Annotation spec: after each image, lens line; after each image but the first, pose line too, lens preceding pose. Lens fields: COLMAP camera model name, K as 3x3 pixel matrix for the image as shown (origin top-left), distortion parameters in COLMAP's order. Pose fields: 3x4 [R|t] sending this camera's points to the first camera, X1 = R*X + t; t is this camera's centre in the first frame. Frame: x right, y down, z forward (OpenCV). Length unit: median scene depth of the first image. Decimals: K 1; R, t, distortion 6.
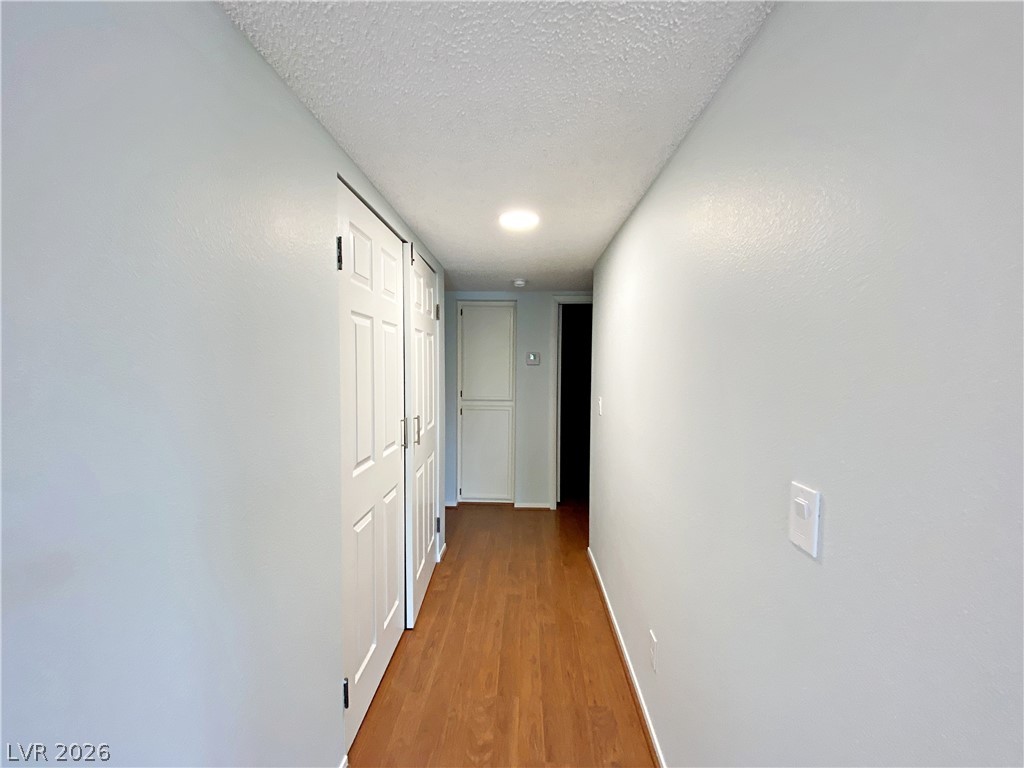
lens RADIAL K [[418.6, 0, 520.3], [0, 418.6, 383.3], [0, 0, 1]] dist [-0.001854, -0.000248]
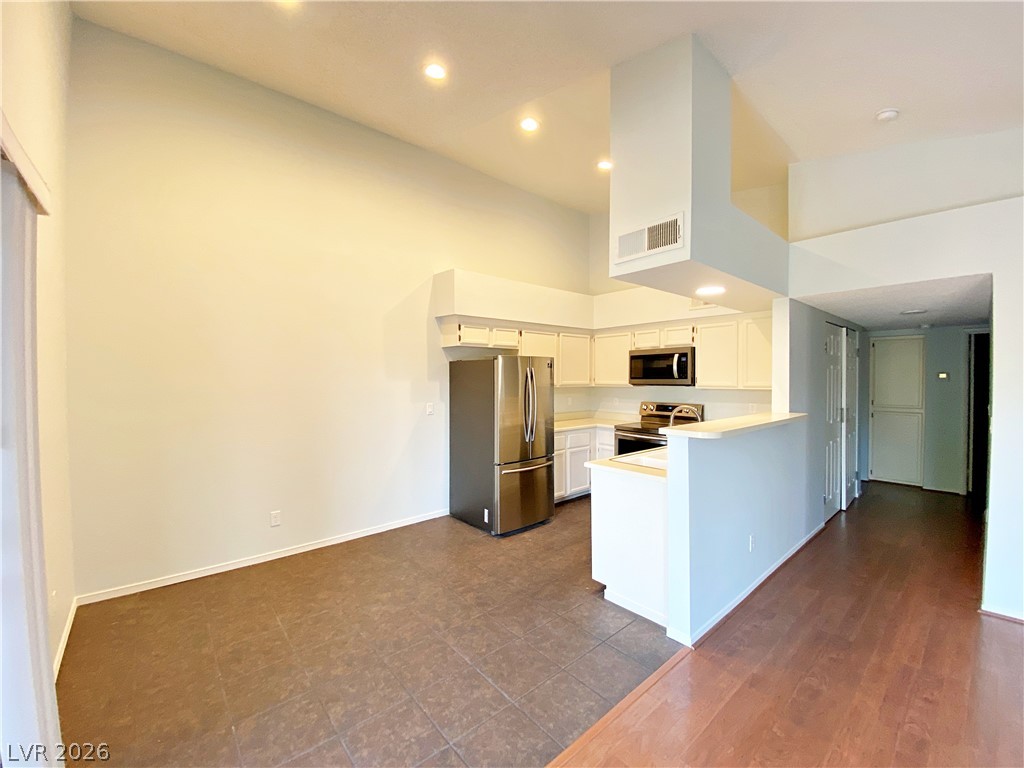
lens RADIAL K [[418.6, 0, 520.3], [0, 418.6, 383.3], [0, 0, 1]] dist [-0.001854, -0.000248]
pose [[0.676795, -0.001552, -0.736170, 0.097008], [-0.028450, 0.999196, -0.028261, 0.036053], [0.735622, 0.040071, 0.676206, -0.868978]]
